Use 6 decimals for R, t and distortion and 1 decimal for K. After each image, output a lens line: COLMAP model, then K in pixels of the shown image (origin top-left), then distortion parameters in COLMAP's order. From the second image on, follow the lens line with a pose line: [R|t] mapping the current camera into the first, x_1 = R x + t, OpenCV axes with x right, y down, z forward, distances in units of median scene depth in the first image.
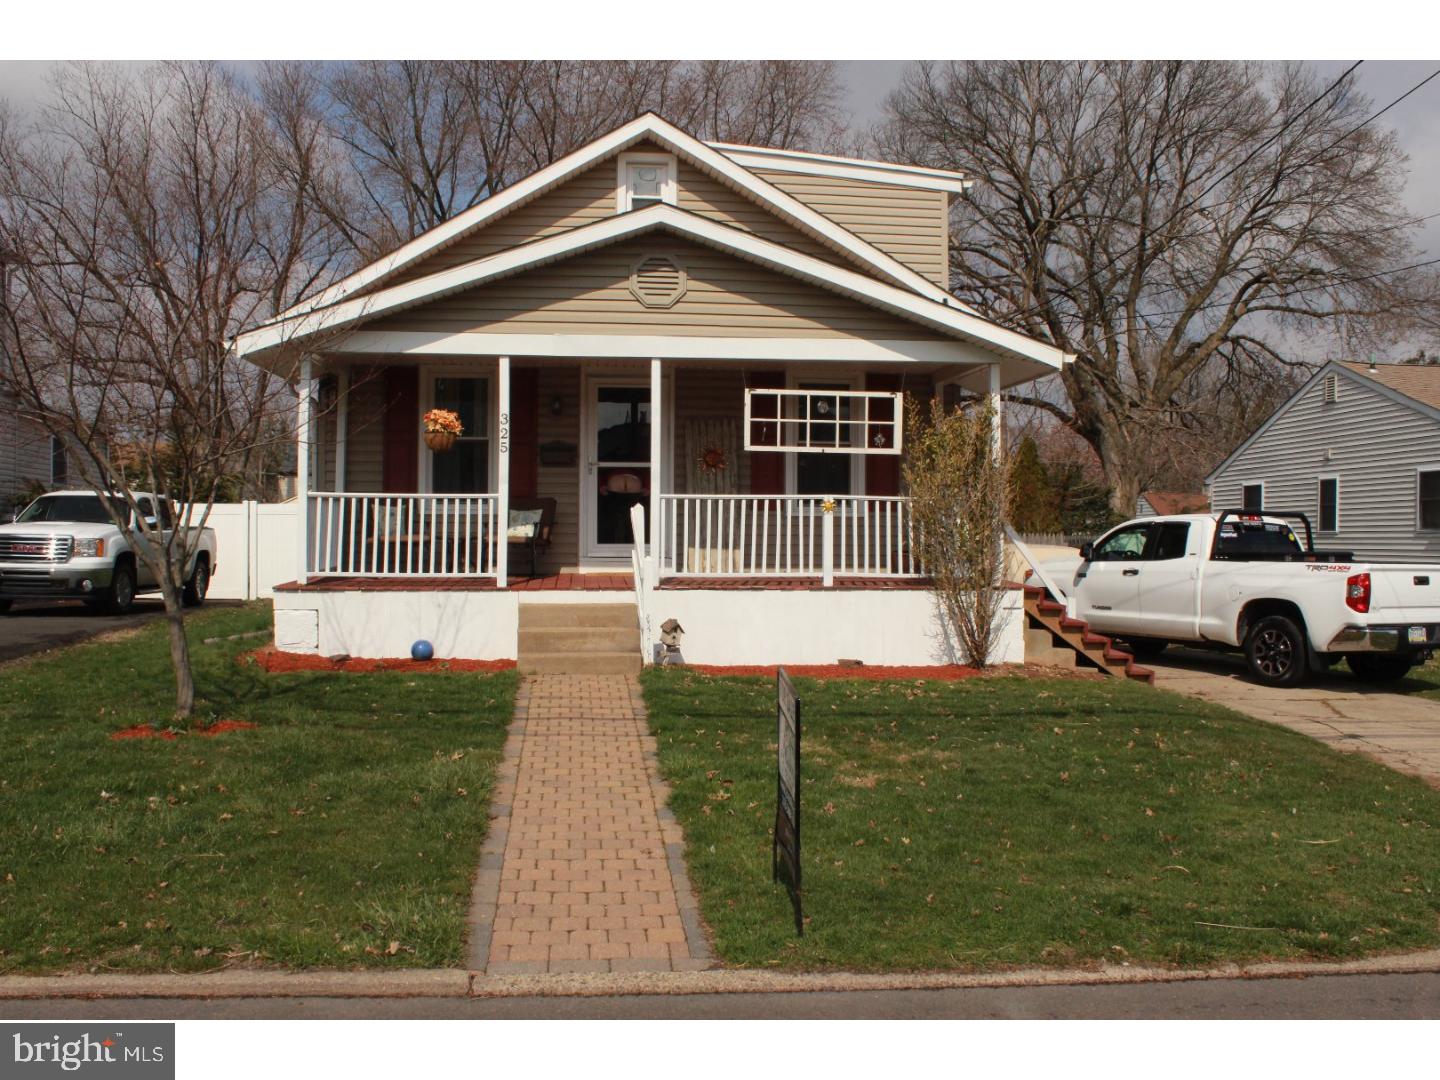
lens RADIAL K [[1275.0, 0, 720.0], [0, 1275.0, 540.0], [0, 0, 1]] dist [-0.169454, 0.173461]
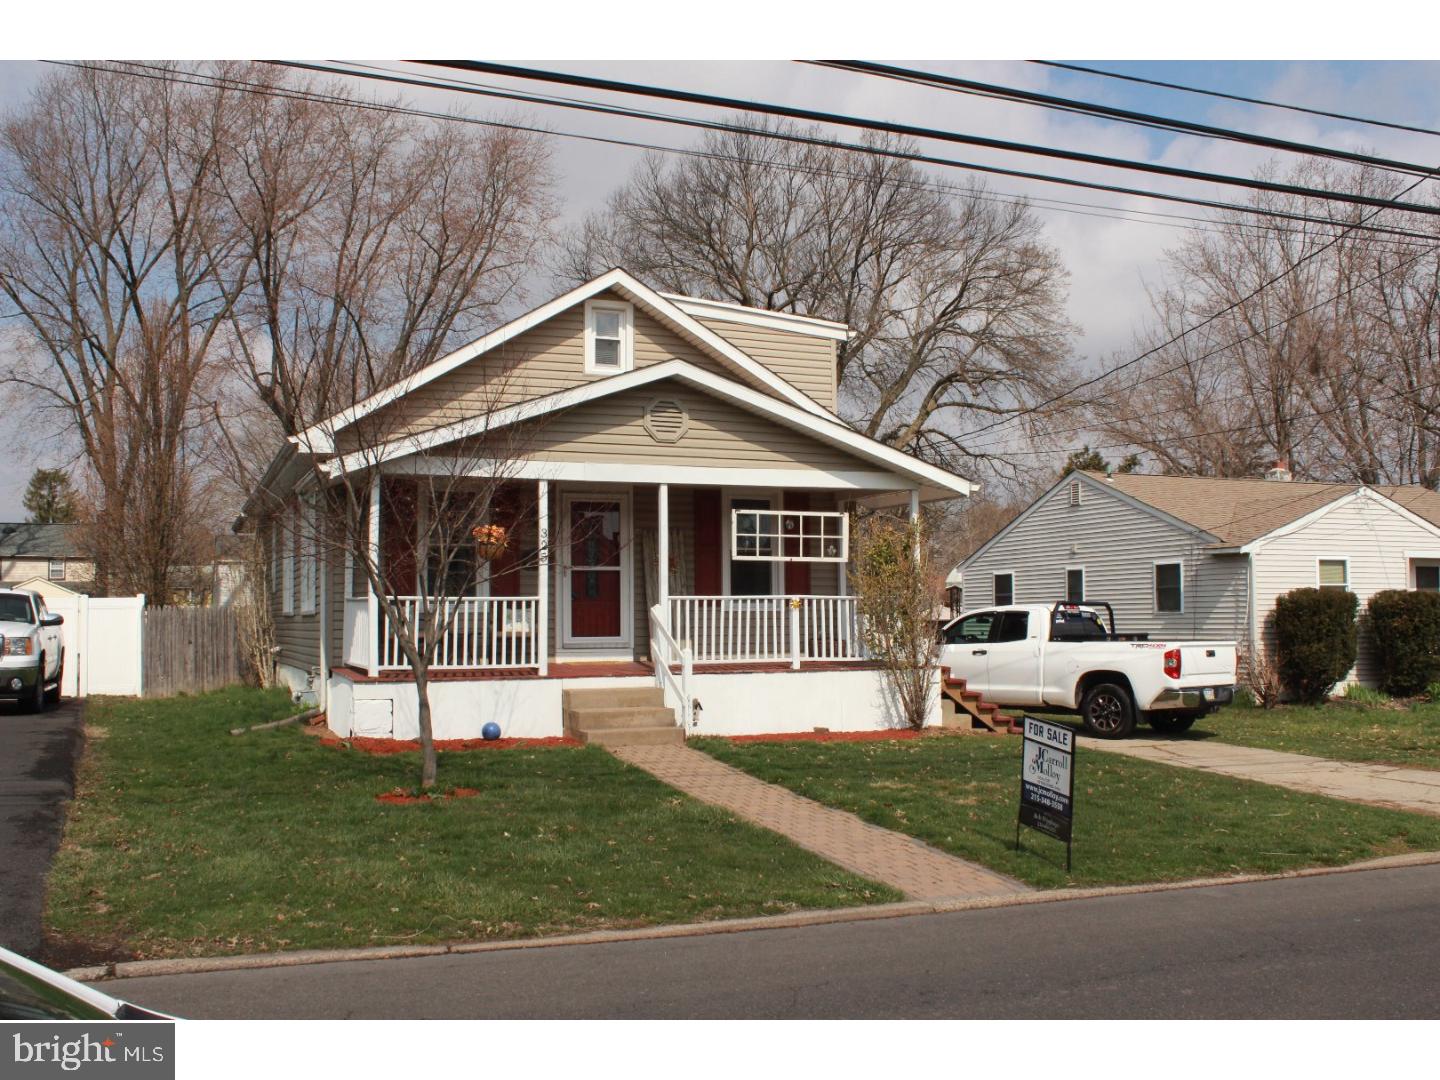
lens RADIAL K [[1344.4, 0, 720.0], [0, 1344.4, 540.0], [0, 0, 1]] dist [-0.146603, 0.162887]
pose [[0.960388, 0.003757, 0.278642, -0.327327], [0.013385, 0.998133, -0.059593, -0.011272], [-0.278346, 0.060963, 0.958544, -0.221800]]
